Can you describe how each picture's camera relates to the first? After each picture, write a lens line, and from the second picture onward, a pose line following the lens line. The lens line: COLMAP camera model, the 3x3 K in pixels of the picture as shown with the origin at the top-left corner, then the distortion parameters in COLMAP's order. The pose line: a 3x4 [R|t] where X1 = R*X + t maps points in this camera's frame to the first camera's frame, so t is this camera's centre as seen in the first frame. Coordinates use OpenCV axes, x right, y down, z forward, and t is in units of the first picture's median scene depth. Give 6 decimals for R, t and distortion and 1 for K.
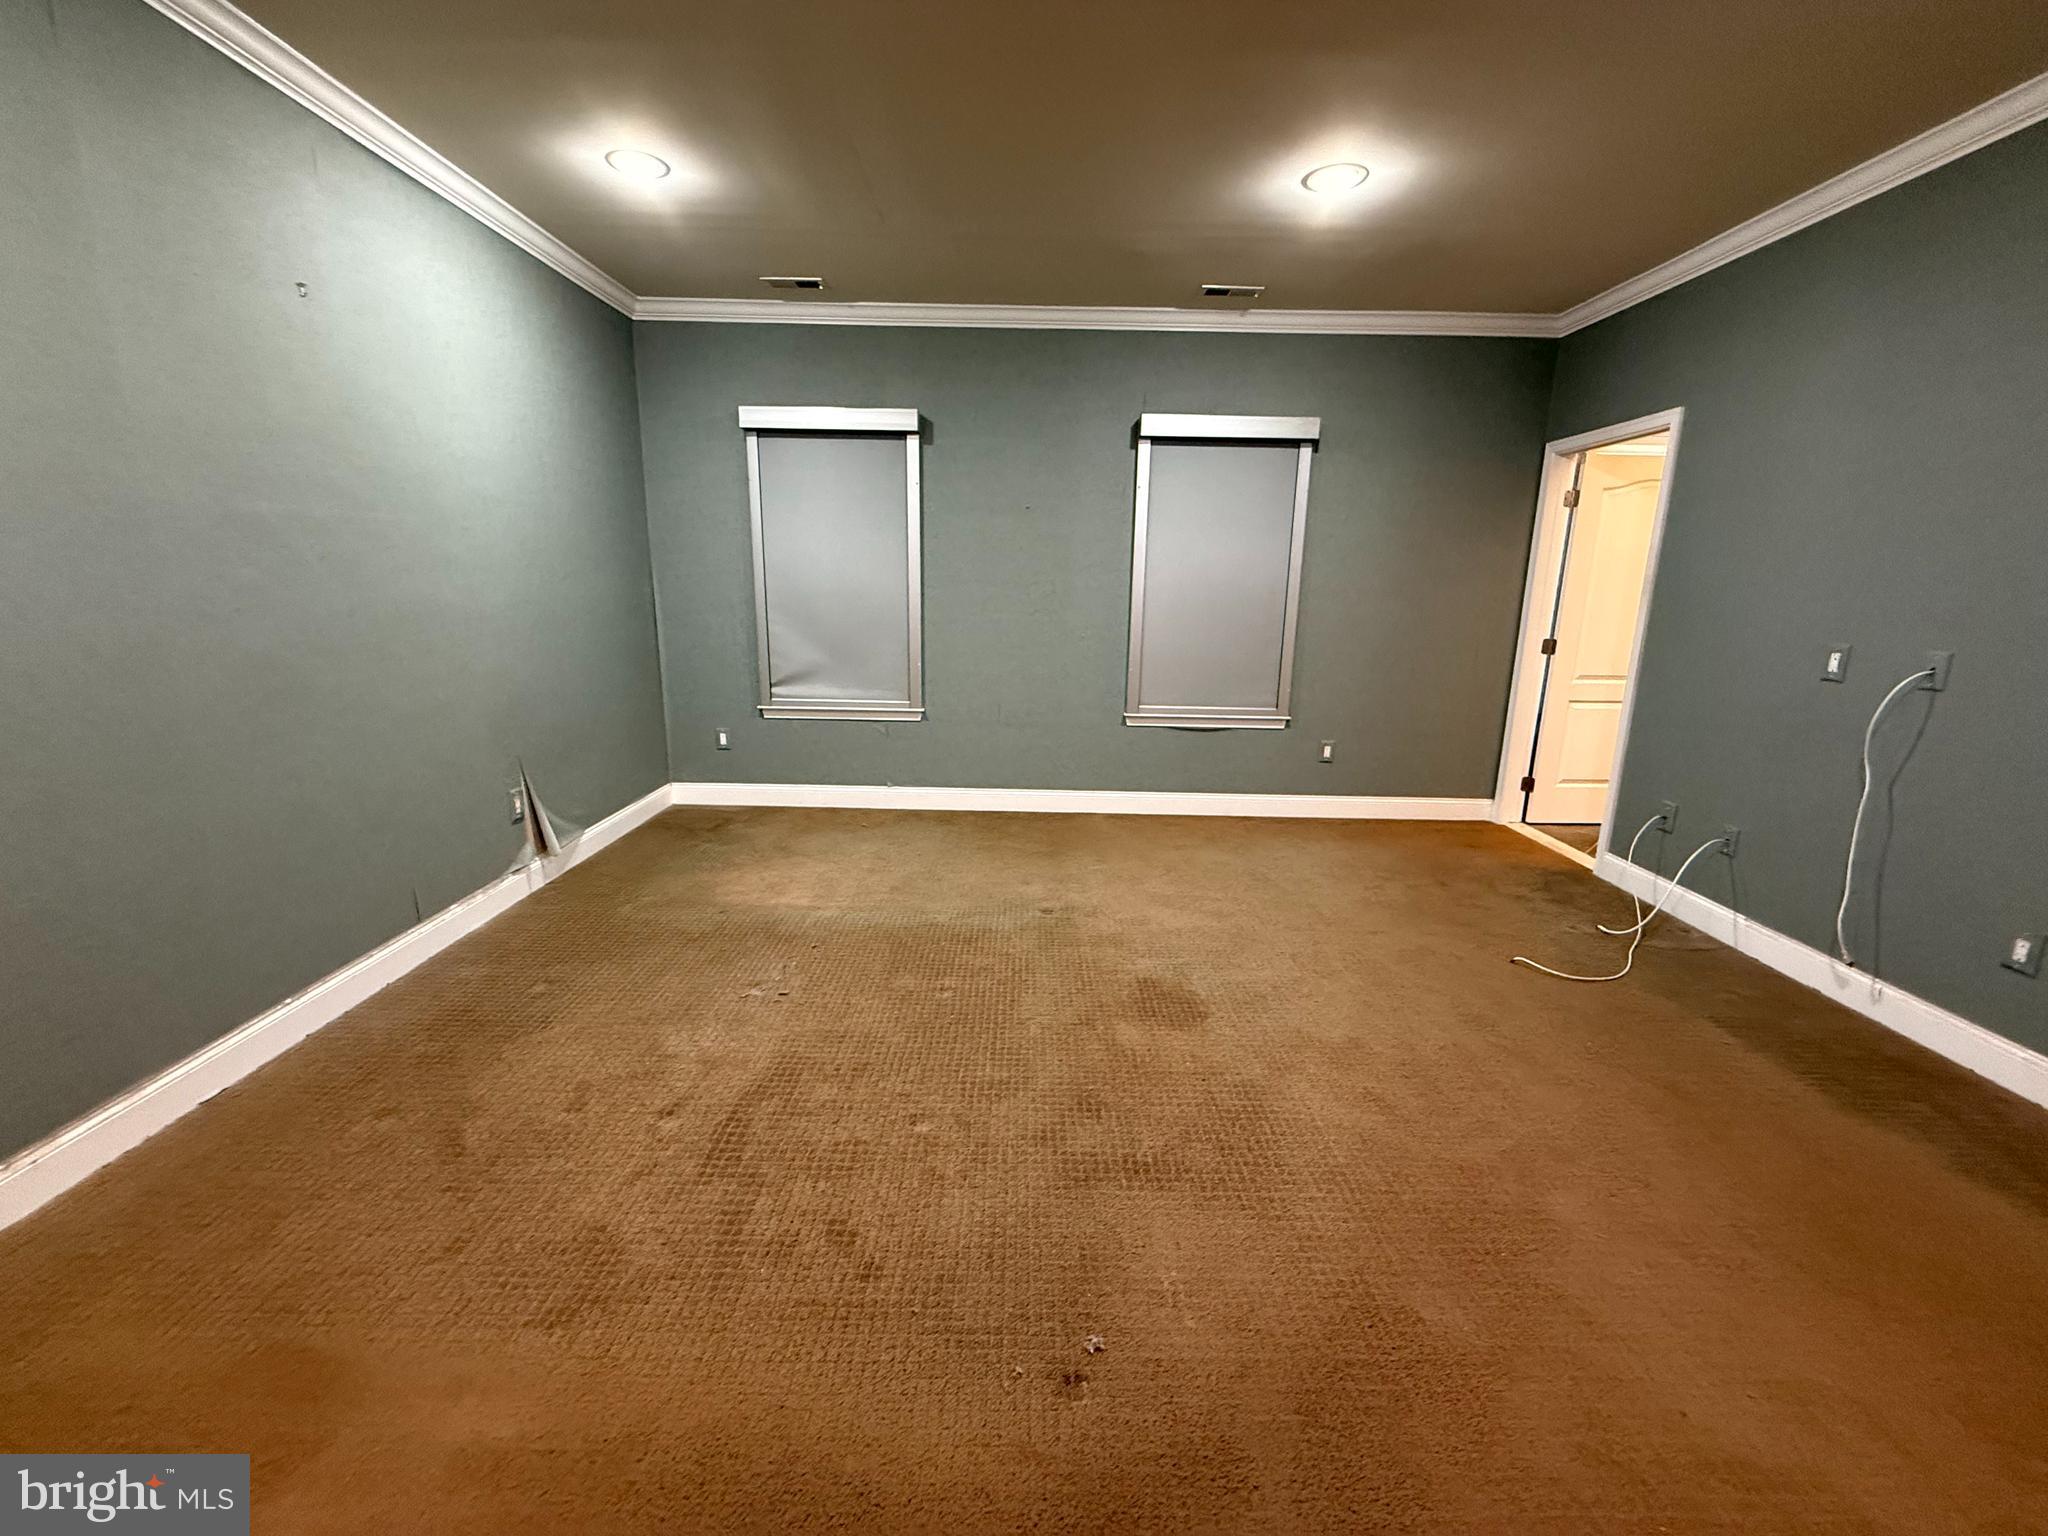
lens RADIAL K [[819.9, 0, 1024.2], [0, 819.9, 766.8], [0, 0, 1]] dist [-0.000653, 0.000069]
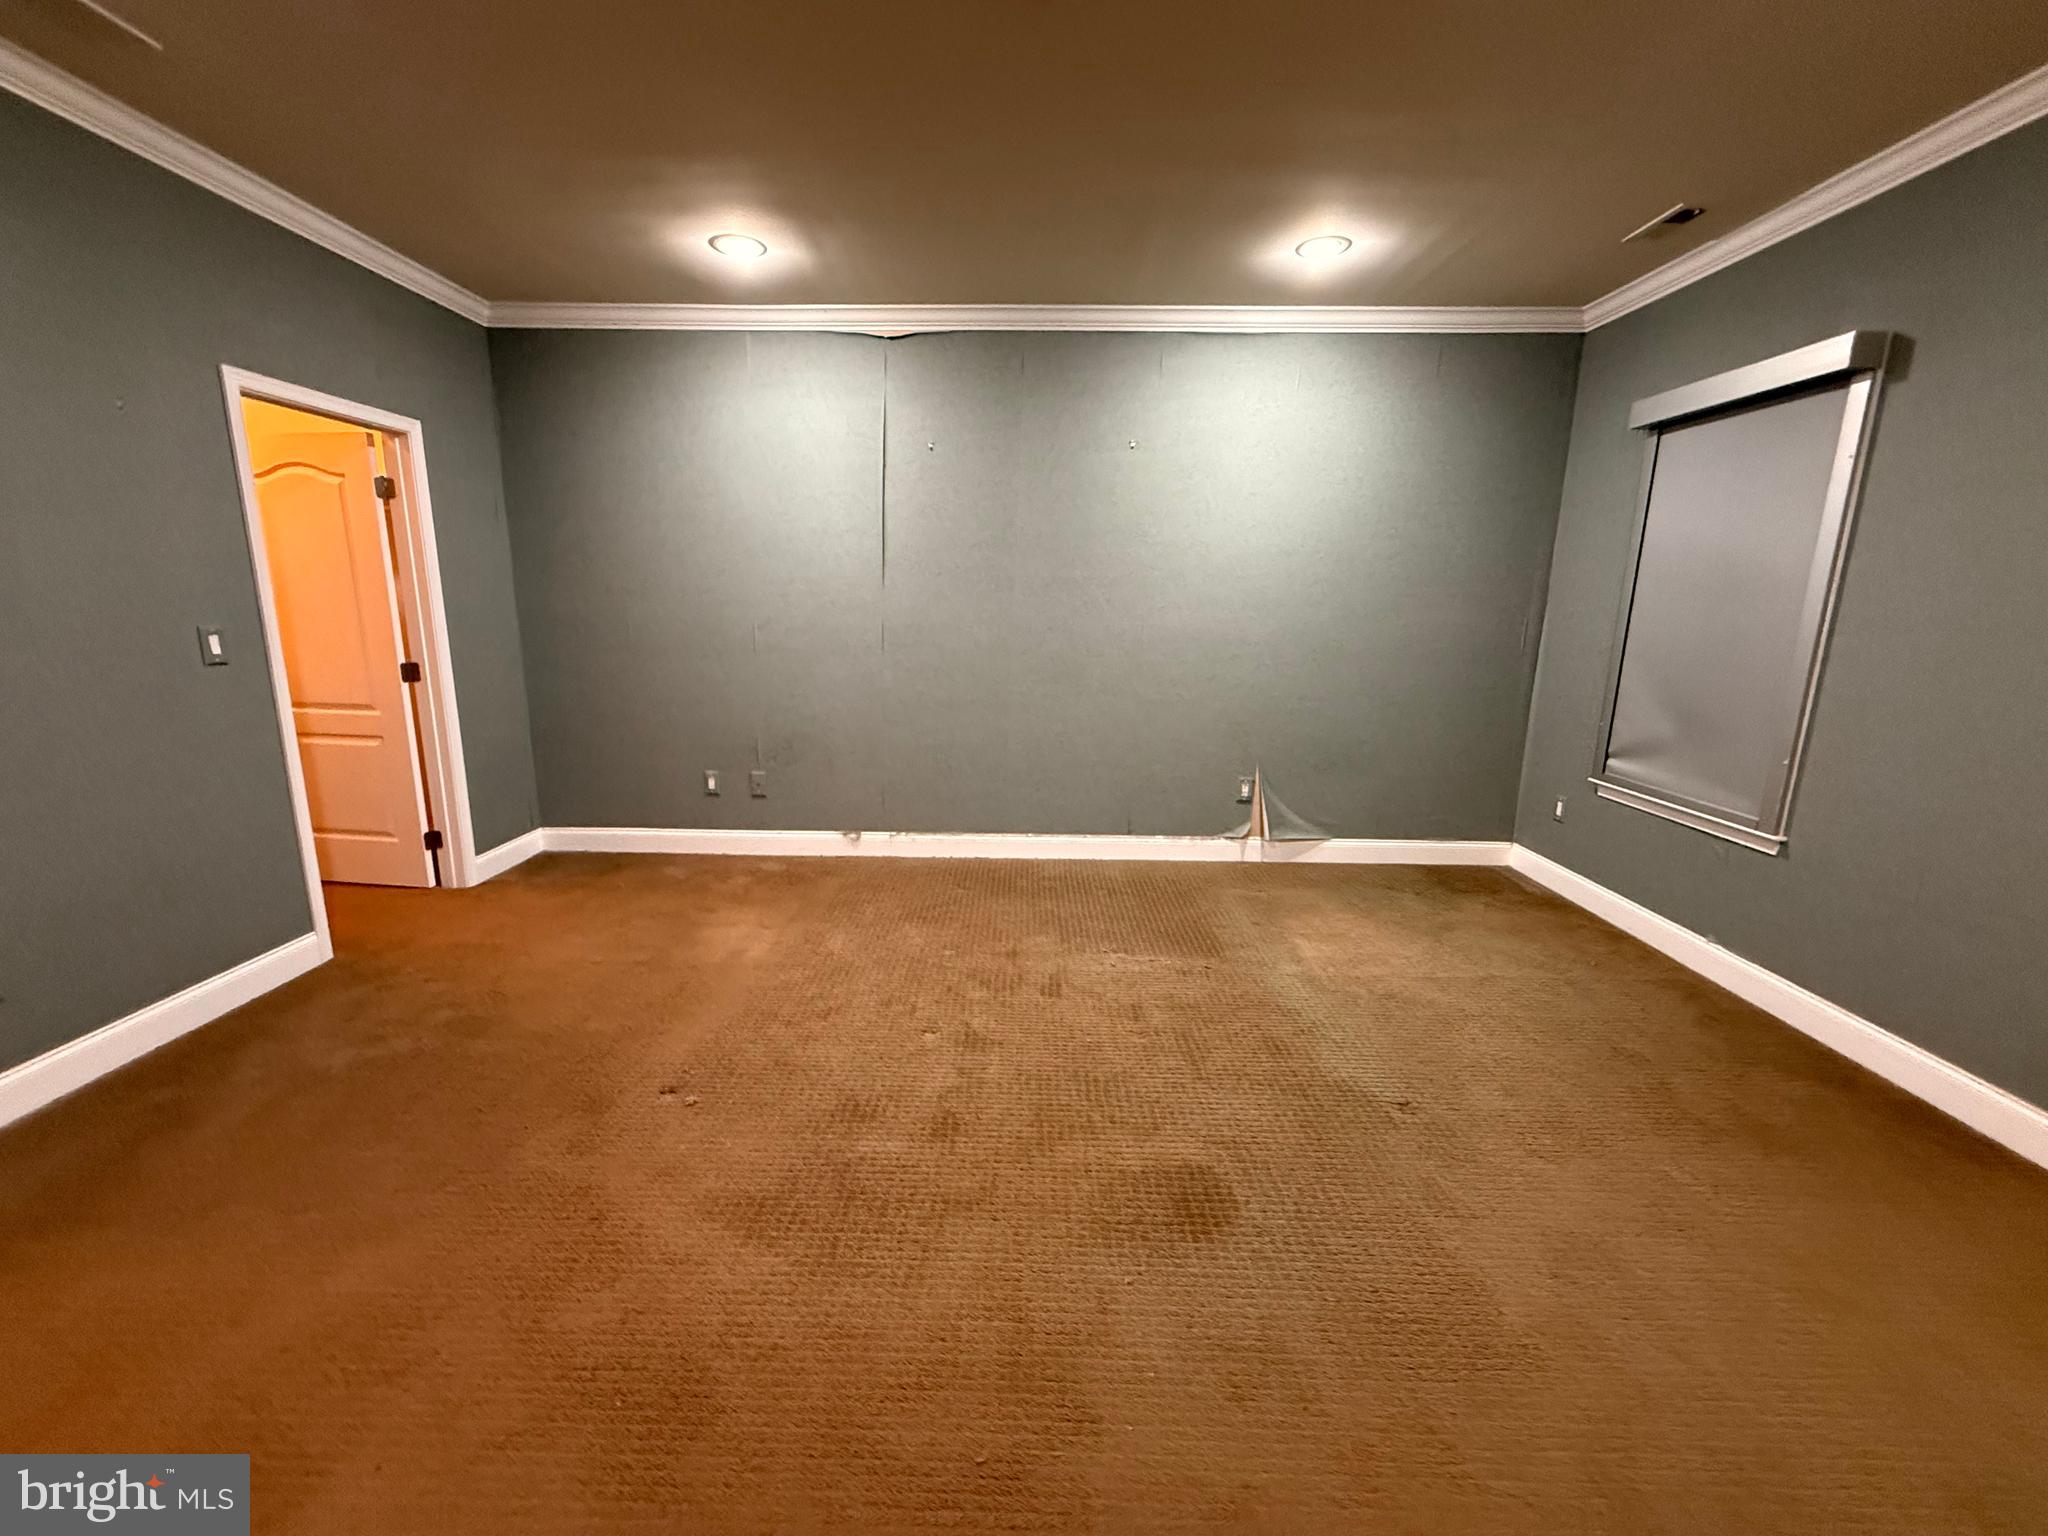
lens RADIAL K [[819.9, 0, 1019.6], [0, 819.9, 769.4], [0, 0, 1]] dist [-0.000653, 0.000069]
pose [[-0.009907, 0.184819, -0.982723, 0.610047], [-0.235043, 0.954805, 0.181938, -0.128324], [0.971934, 0.232785, 0.033981, 0.579845]]
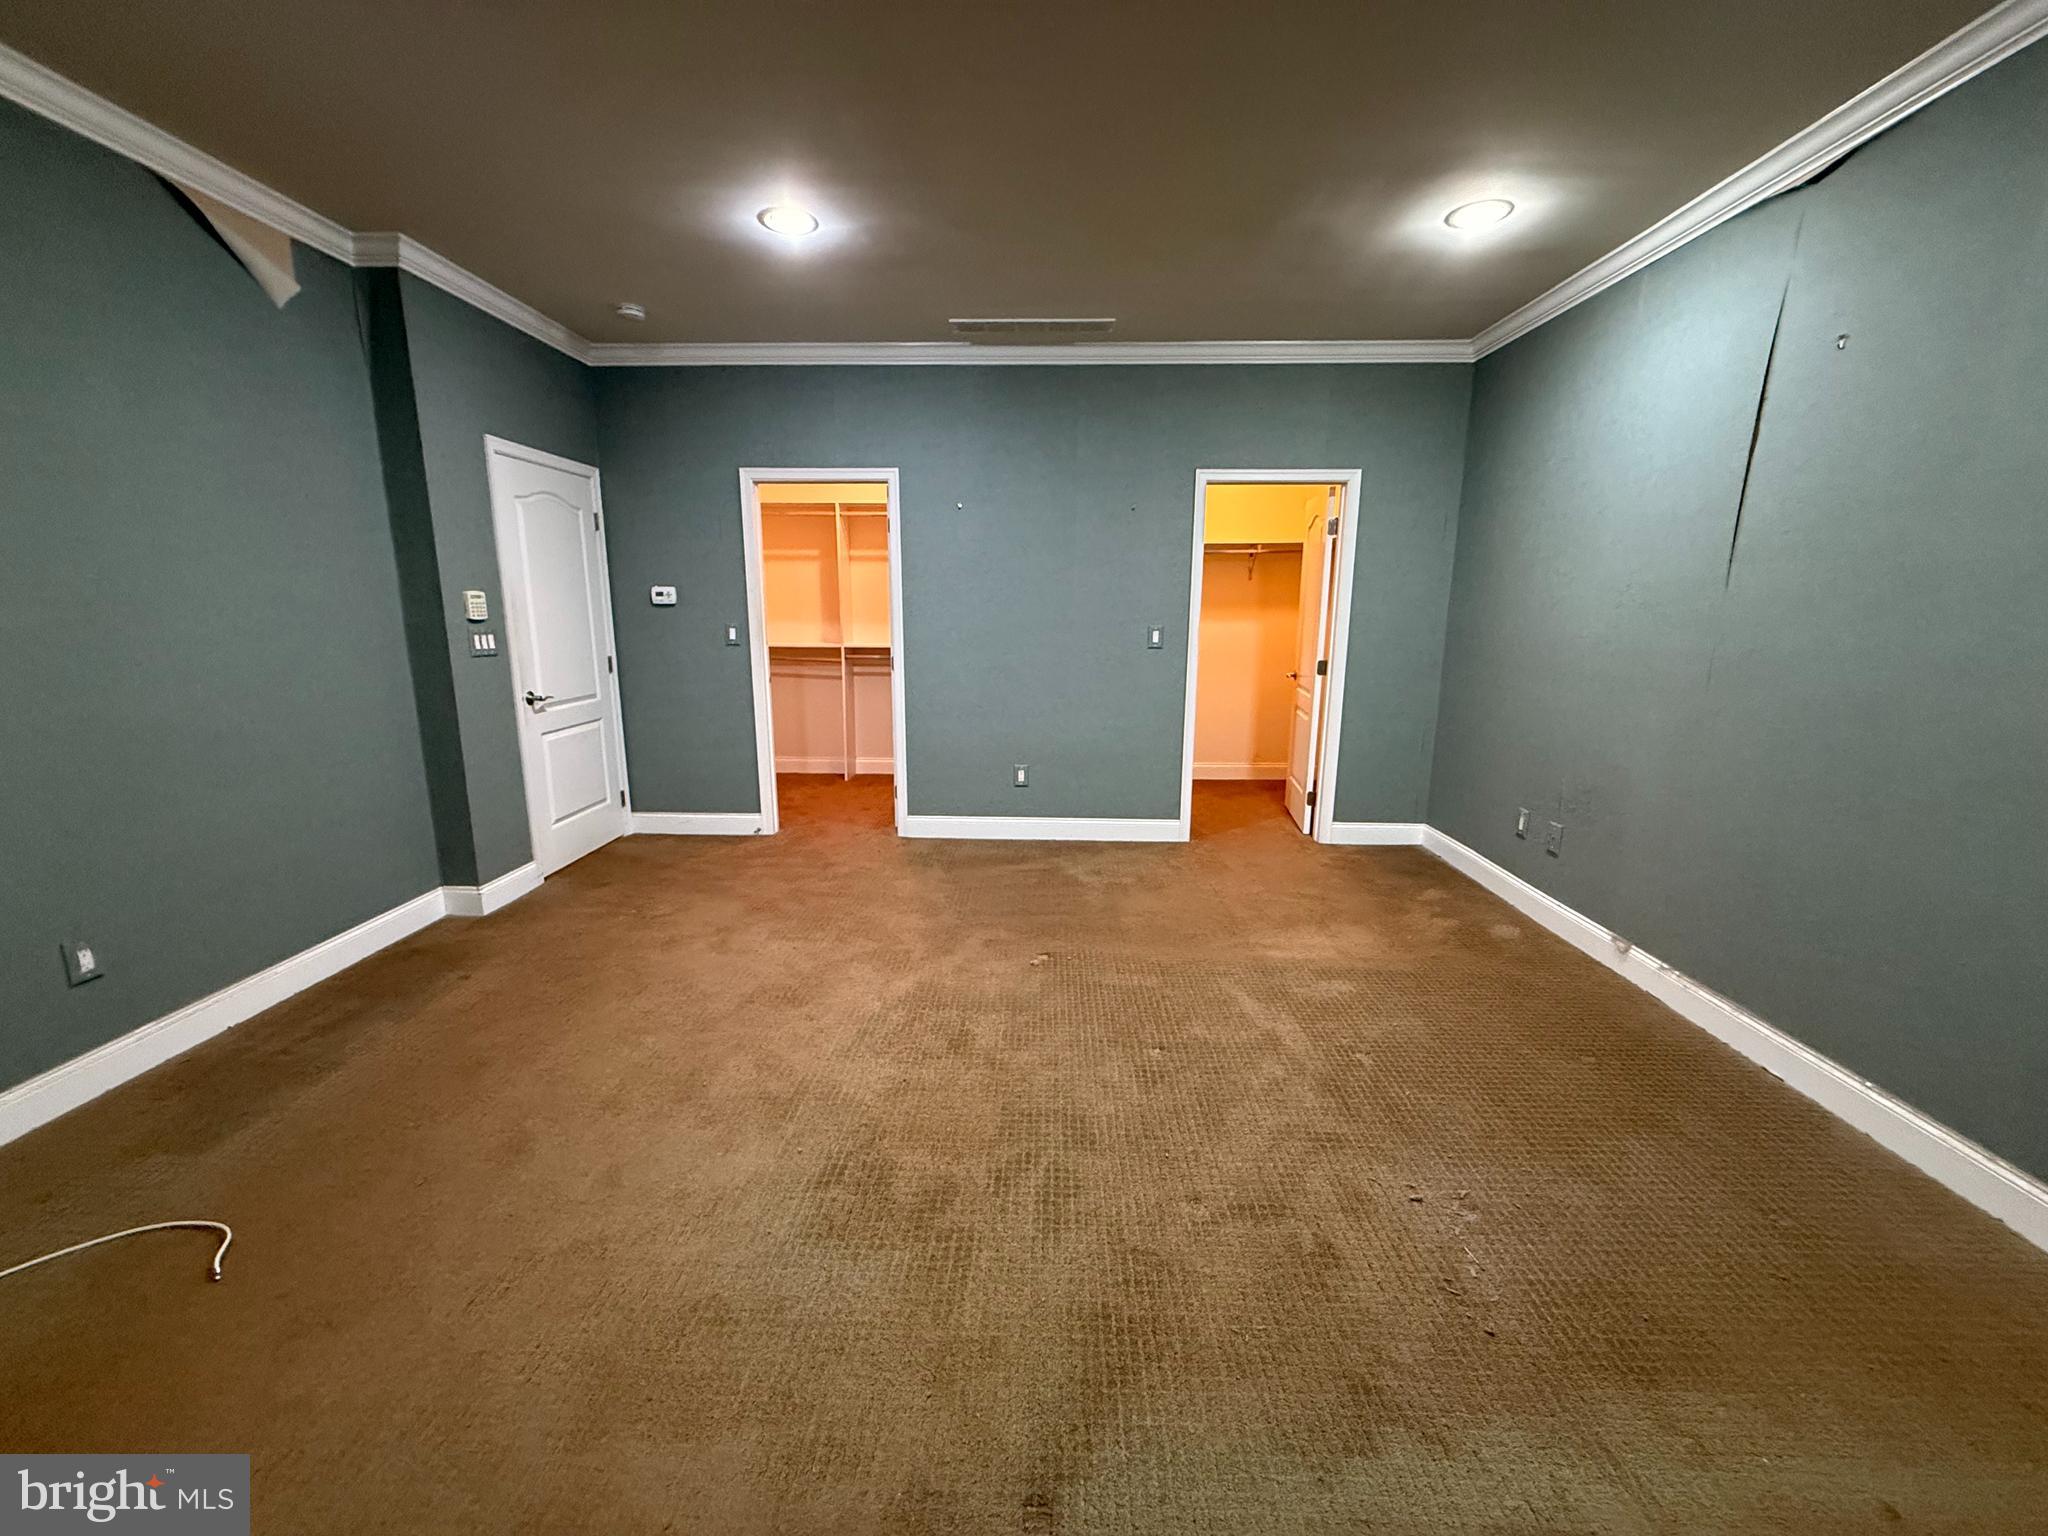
lens RADIAL K [[819.9, 0, 1025.5], [0, 819.9, 769.3], [0, 0, 1]] dist [-0.000653, 0.000069]
pose [[-0.999488, -0.028785, 0.013934, 0.042199], [-0.020477, 0.910710, 0.412538, -0.267578], [-0.024565, 0.412042, -0.910834, 1.137954]]
